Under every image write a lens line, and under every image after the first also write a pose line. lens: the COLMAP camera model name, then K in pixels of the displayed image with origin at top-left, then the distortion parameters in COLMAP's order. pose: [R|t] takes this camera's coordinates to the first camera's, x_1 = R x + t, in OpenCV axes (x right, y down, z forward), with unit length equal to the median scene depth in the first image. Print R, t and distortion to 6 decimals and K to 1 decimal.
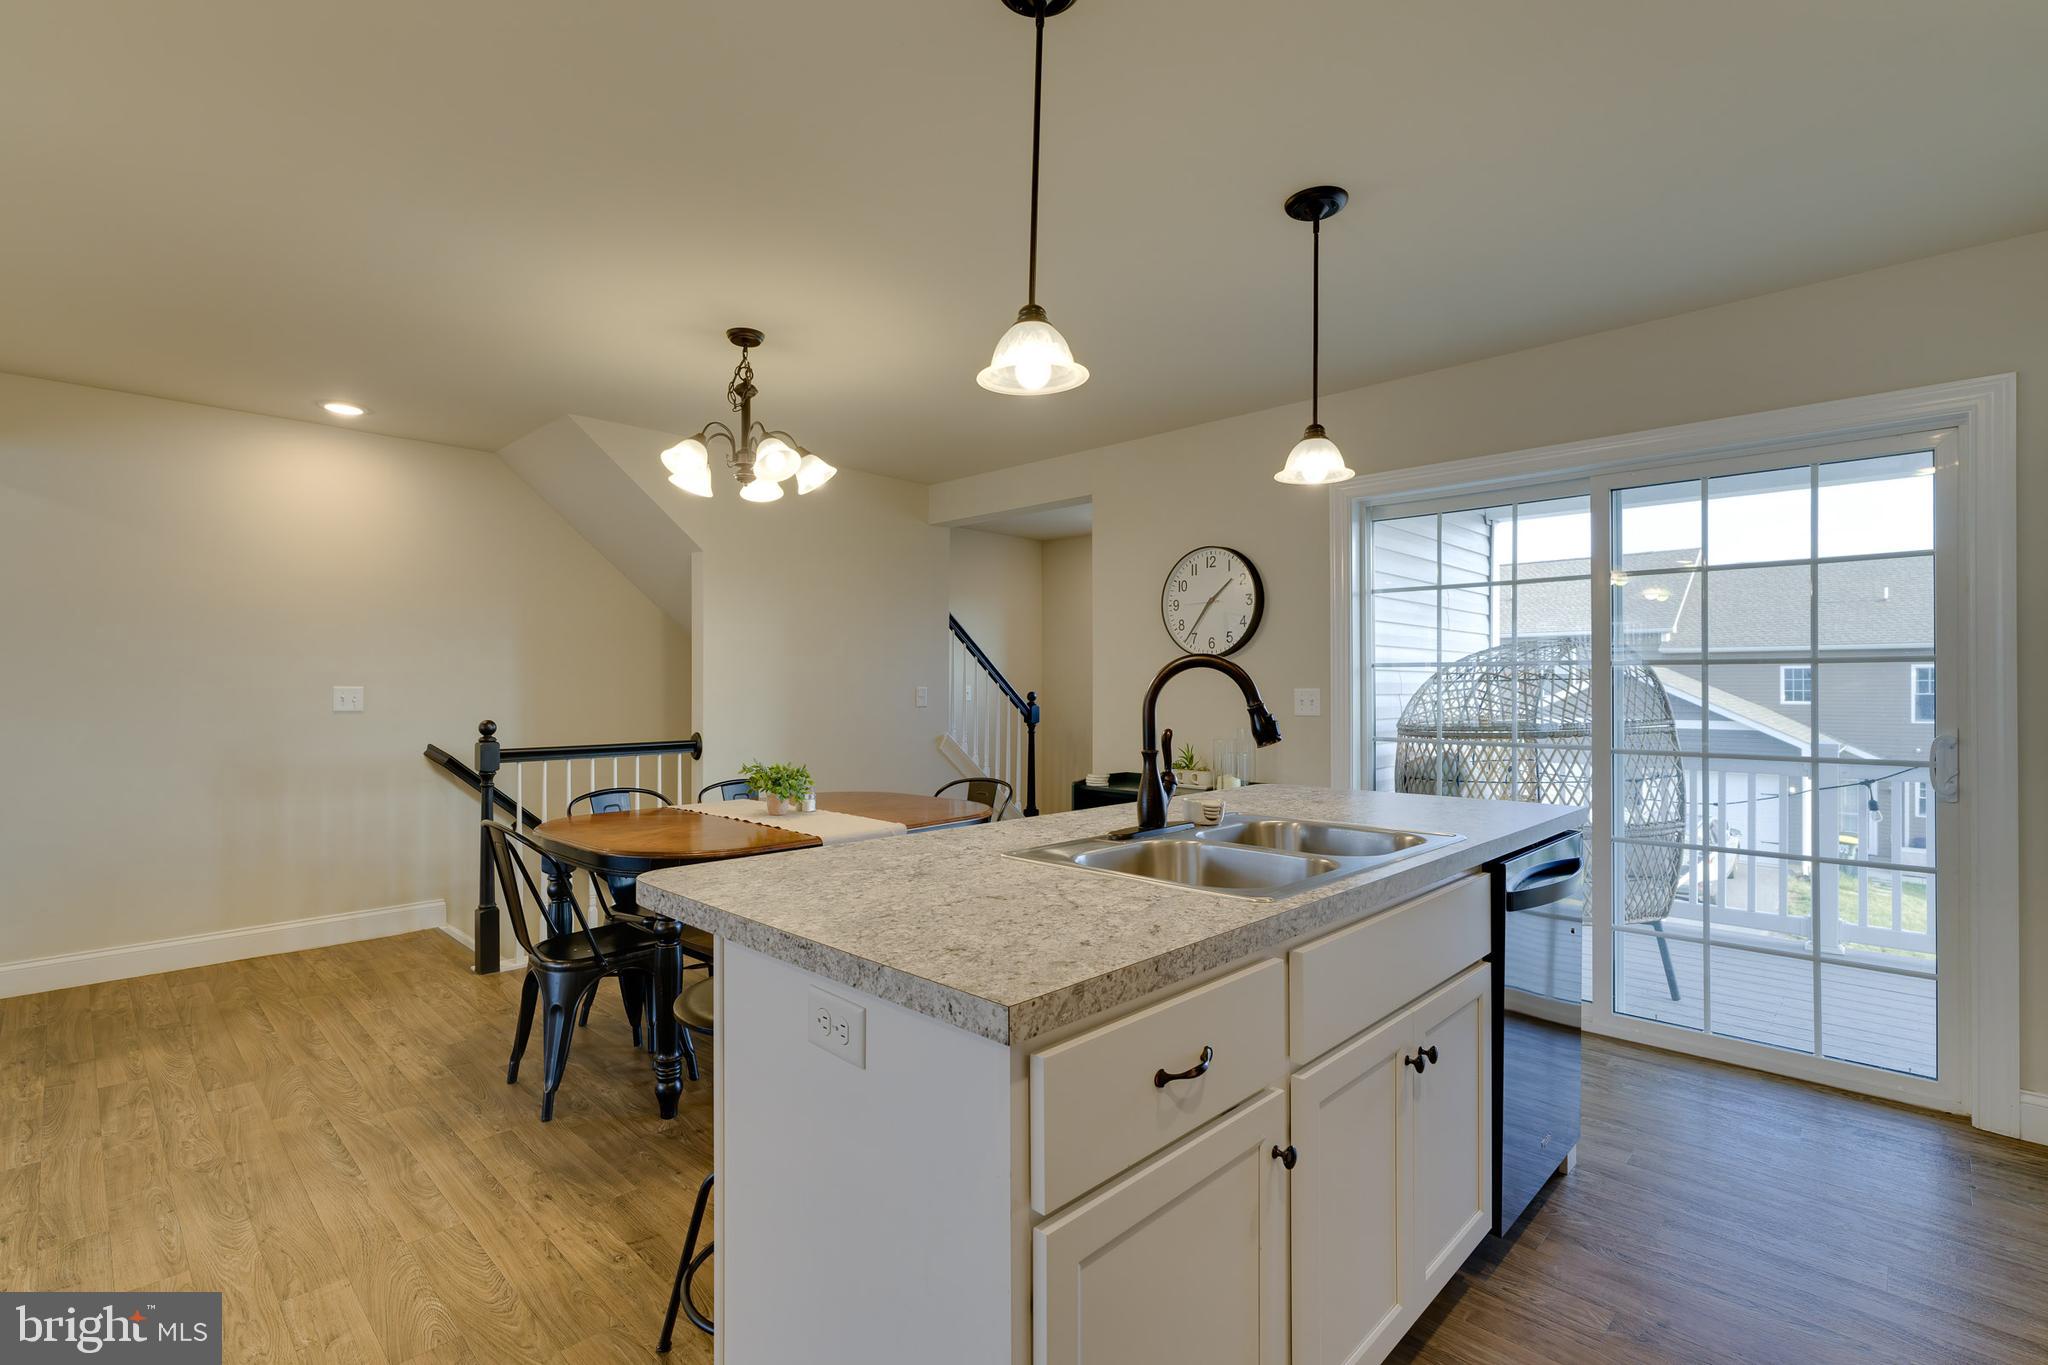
lens RADIAL K [[937.0, 0, 1057.5], [0, 937.0, 696.8], [0, 0, 1]] dist [-0.018042, 0.002035]
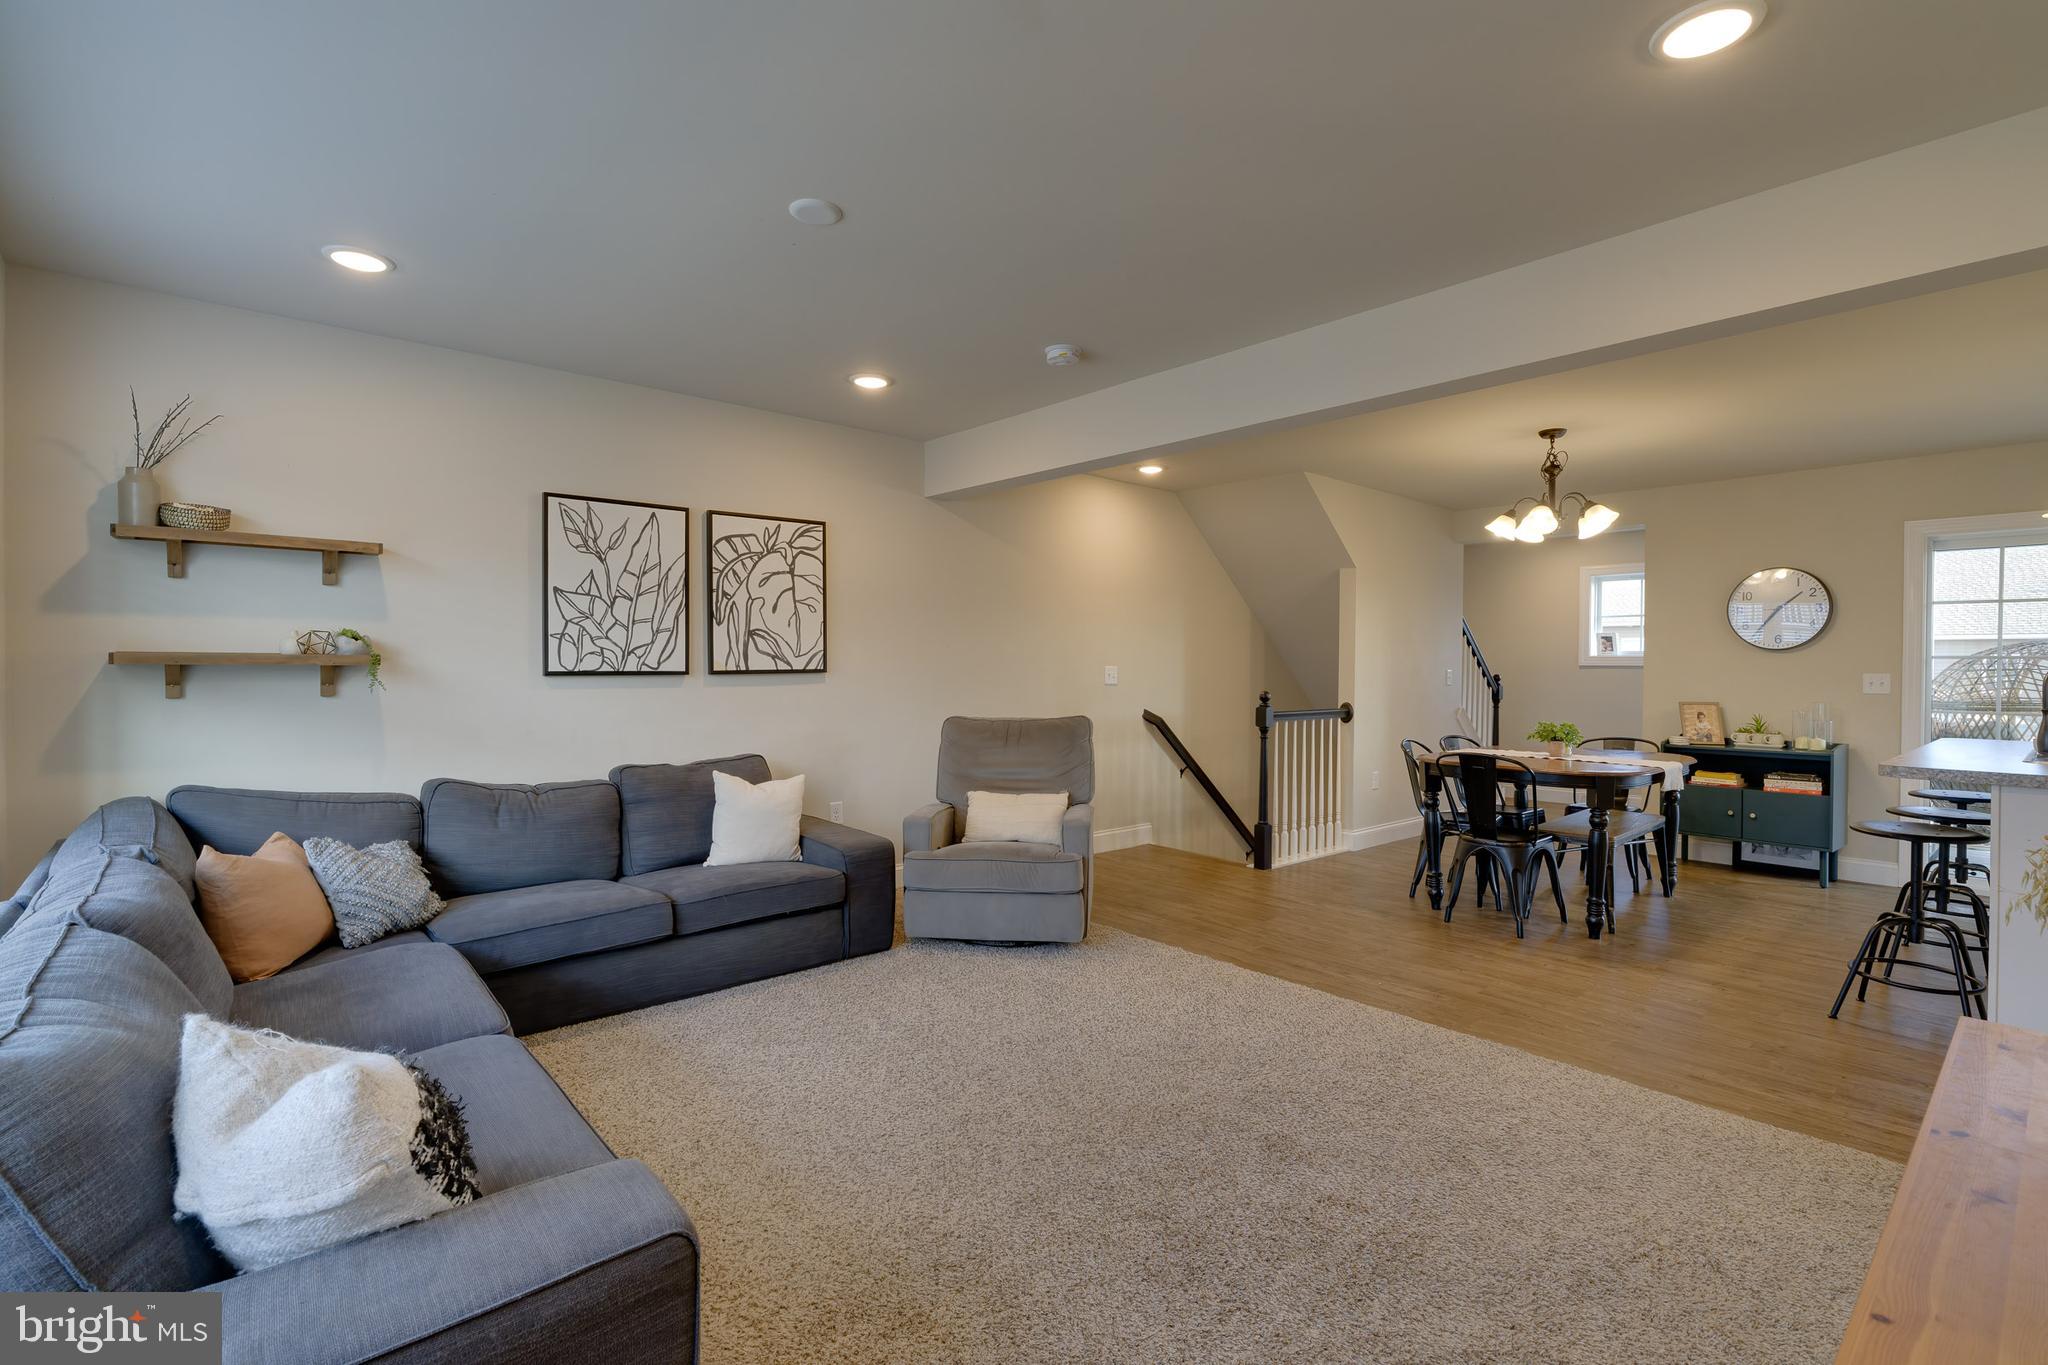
lens RADIAL K [[937.0, 0, 1063.5], [0, 937.0, 708.8], [0, 0, 1]] dist [-0.018042, 0.002035]
pose [[0.996695, 0.009251, -0.080701, -0.859376], [-0.006477, 0.999381, 0.034568, 0.003549], [0.080971, -0.033931, 0.996139, -0.475918]]
